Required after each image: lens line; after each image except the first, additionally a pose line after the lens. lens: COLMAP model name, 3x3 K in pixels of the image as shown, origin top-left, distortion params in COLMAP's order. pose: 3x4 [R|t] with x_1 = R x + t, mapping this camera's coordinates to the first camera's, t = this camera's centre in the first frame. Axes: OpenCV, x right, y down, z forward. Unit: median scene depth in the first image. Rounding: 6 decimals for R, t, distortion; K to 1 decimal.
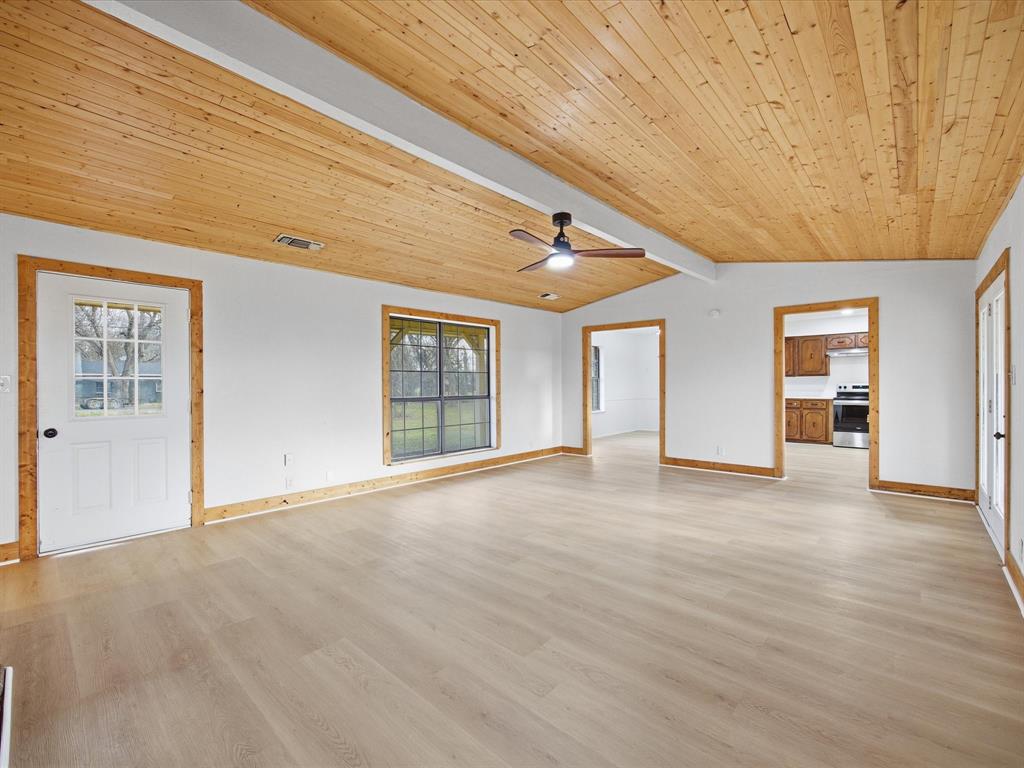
lens RADIAL K [[425.3, 0, 517.6], [0, 425.3, 386.0], [0, 0, 1]] dist [-0.032105, 0.000117]
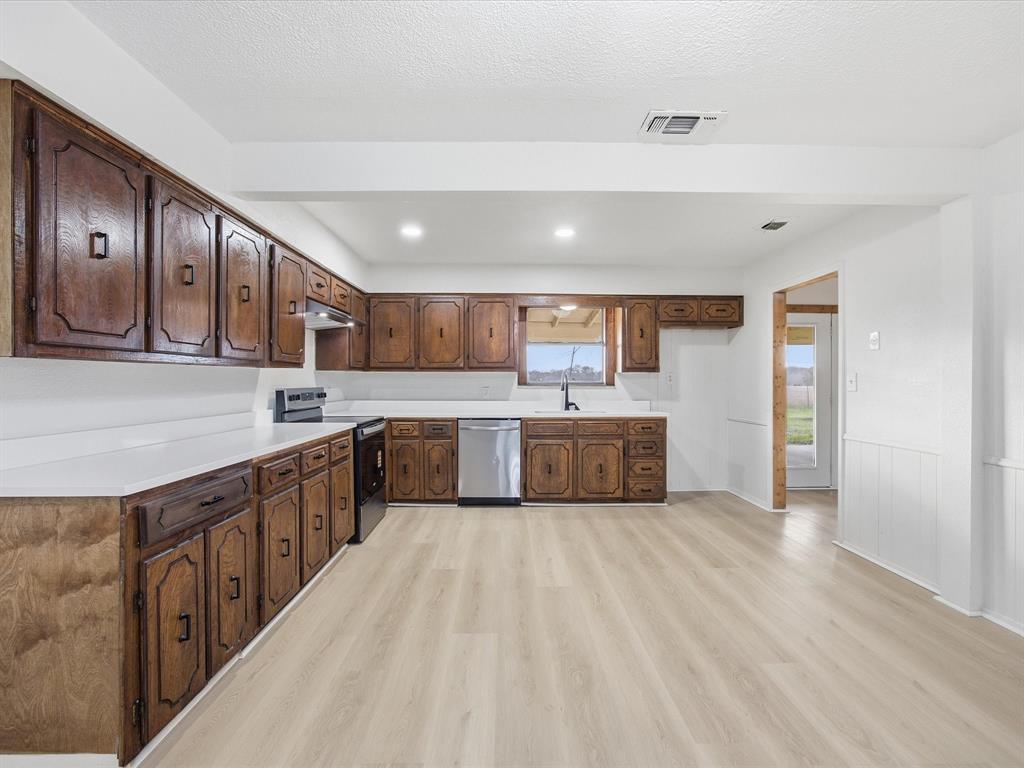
lens RADIAL K [[452.7, 0, 511.6], [0, 452.7, 386.1], [0, 0, 1]] dist [-0.044175, 0.017531]
pose [[-0.698758, -0.004457, 0.715344, 0.317099], [0.005392, 0.999919, 0.011497, -0.011813], [-0.715337, 0.011891, -0.698678, 1.119039]]
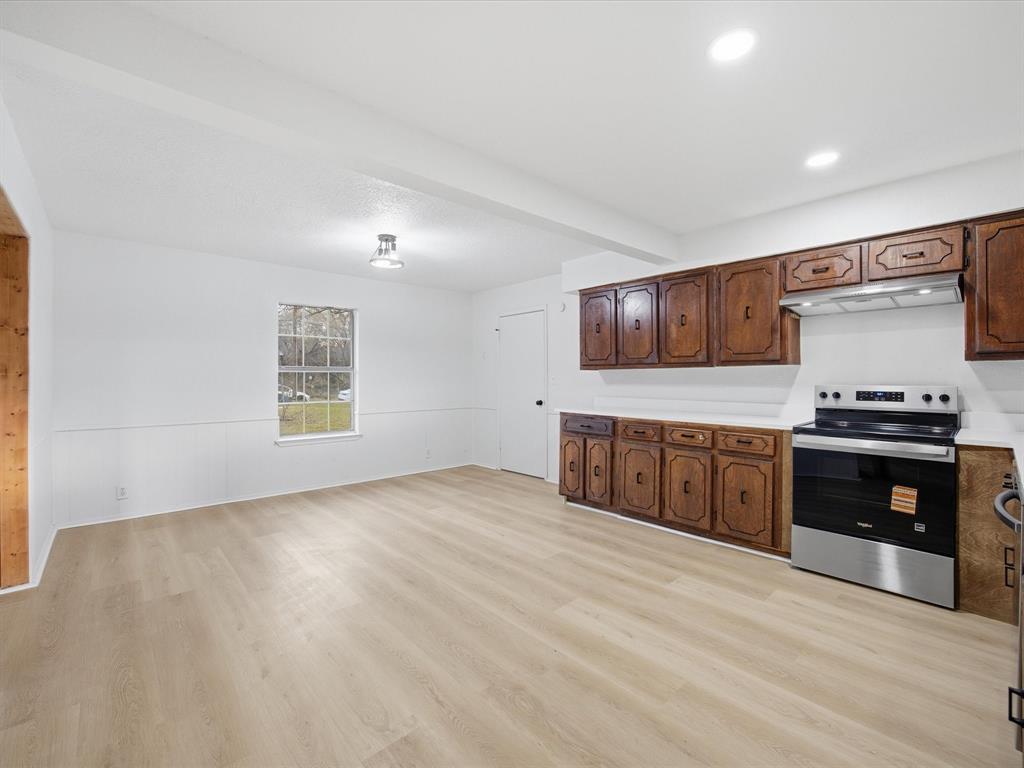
lens RADIAL K [[448.3, 0, 515.8], [0, 448.3, 376.4], [0, 0, 1]] dist [-0.017374, 0.000464]
pose [[0.997494, 0.002882, -0.070689, 0.515140], [-0.003165, 0.999987, -0.003893, -0.011037], [0.070677, 0.004107, 0.997491, 0.572020]]
